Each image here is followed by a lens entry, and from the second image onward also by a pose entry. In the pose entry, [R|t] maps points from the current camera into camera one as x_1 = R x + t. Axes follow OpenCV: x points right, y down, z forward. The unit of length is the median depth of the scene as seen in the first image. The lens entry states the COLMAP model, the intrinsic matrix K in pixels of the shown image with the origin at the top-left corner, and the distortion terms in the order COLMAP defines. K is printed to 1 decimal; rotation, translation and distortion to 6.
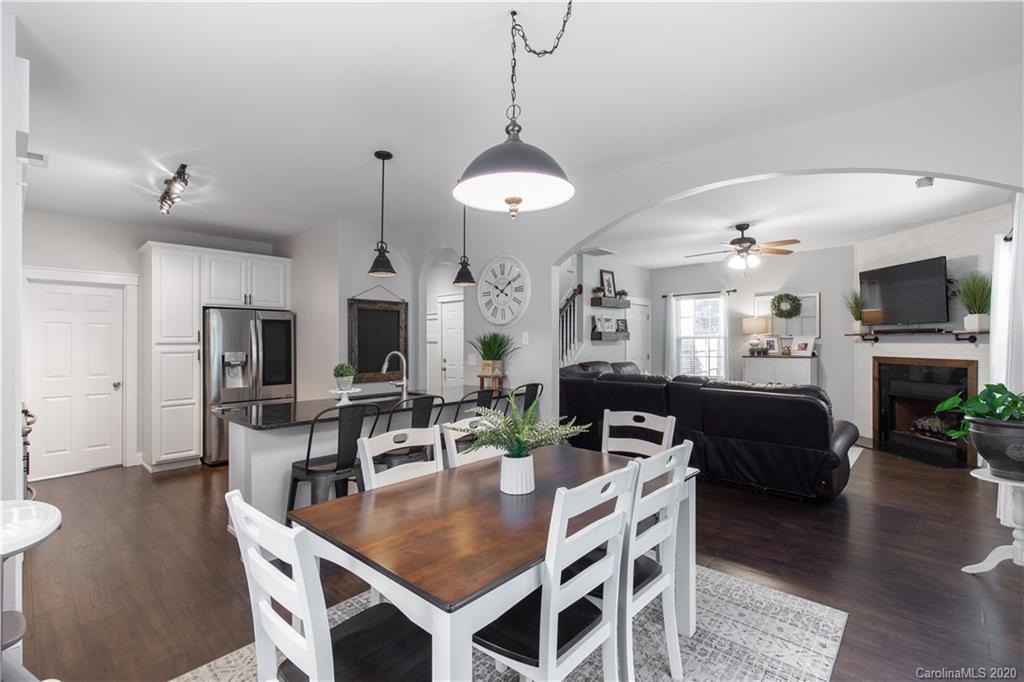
lens RADIAL K [[455.5, 0, 512.7], [0, 455.5, 344.3], [0, 0, 1]] dist [0.001943, 0.000430]
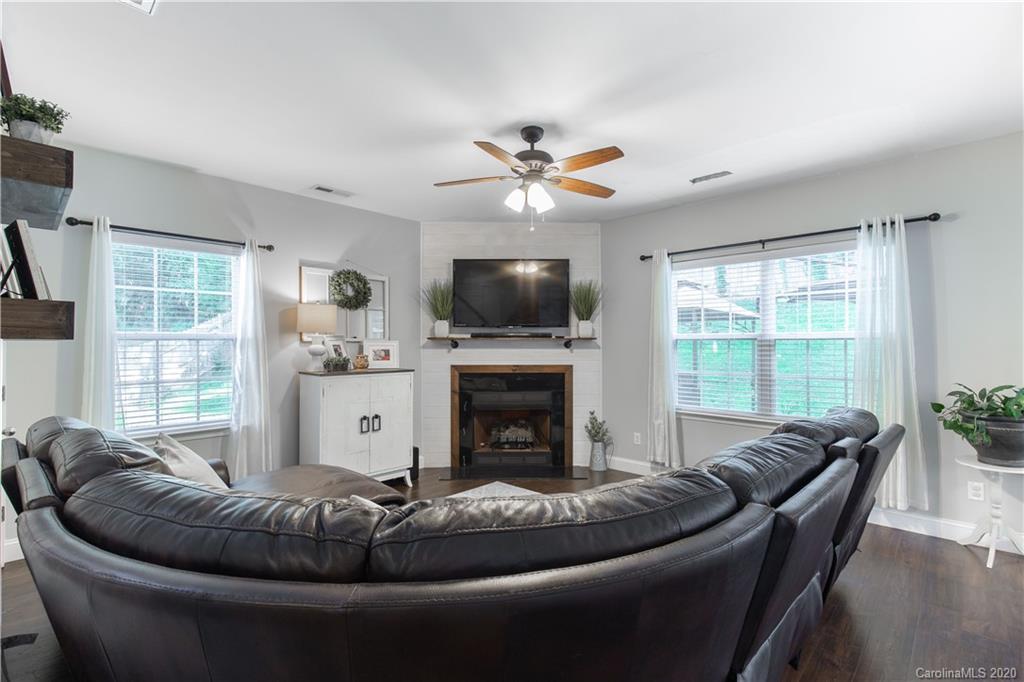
lens RADIAL K [[465.7, 0, 512.0], [0, 465.7, 341.0], [0, 0, 1]] dist [0.002165, -0.000421]
pose [[0.012983, 0.015477, 0.999796, -0.036034], [0.006645, 0.999857, -0.015564, -0.002760], [-0.999894, 0.006845, 0.012878, 0.786477]]
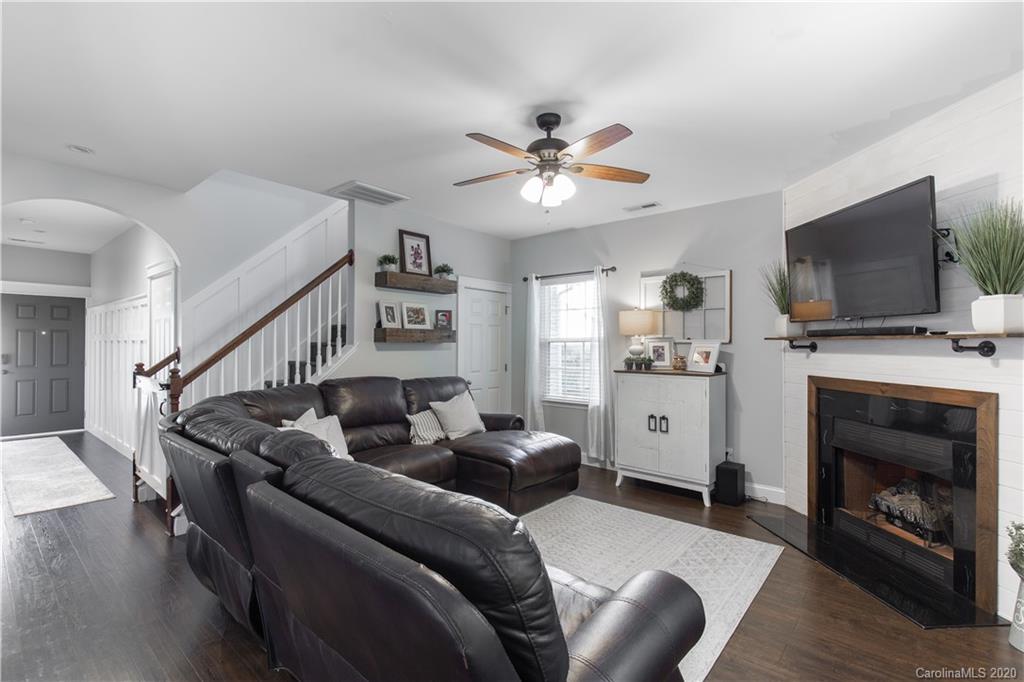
lens RADIAL K [[465.7, 0, 512.0], [0, 465.7, 341.0], [0, 0, 1]] dist [0.002165, -0.000421]
pose [[0.998794, 0.014383, 0.046943, 0.340710], [-0.013768, 0.999816, -0.013390, -0.004132], [-0.047127, 0.012728, 0.998808, 0.375123]]
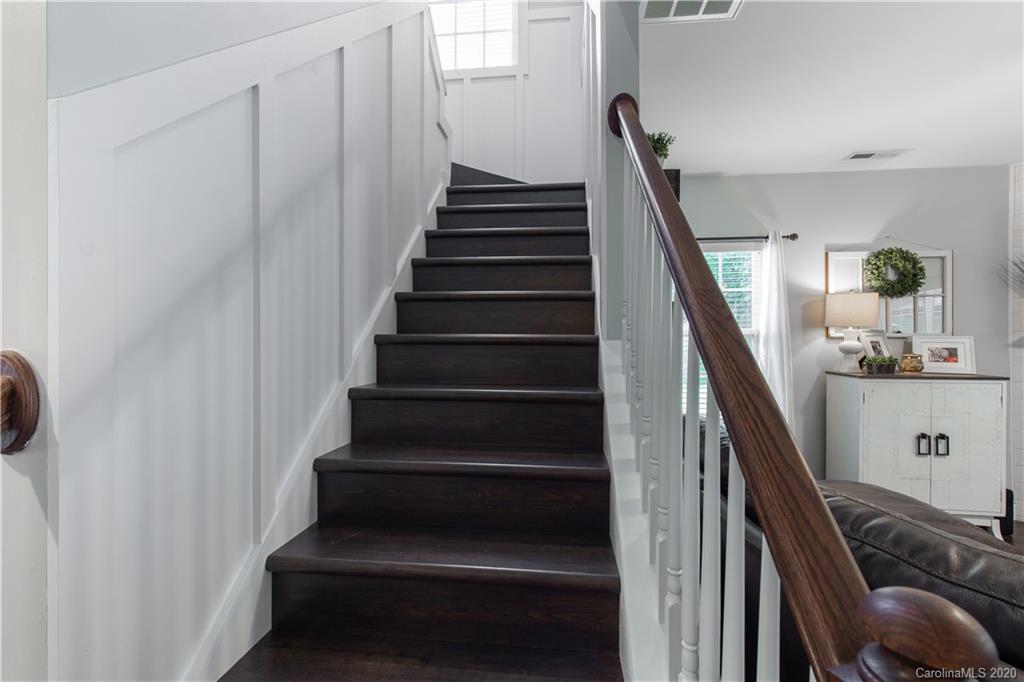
lens RADIAL K [[455.5, 0, 512.7], [0, 455.5, 344.3], [0, 0, 1]] dist [0.001943, 0.000430]
pose [[0.799995, 0.004543, 0.599989, -0.037913], [-0.005589, 0.999984, -0.000120, -0.003285], [-0.599980, -0.003257, 0.800008, 0.865778]]
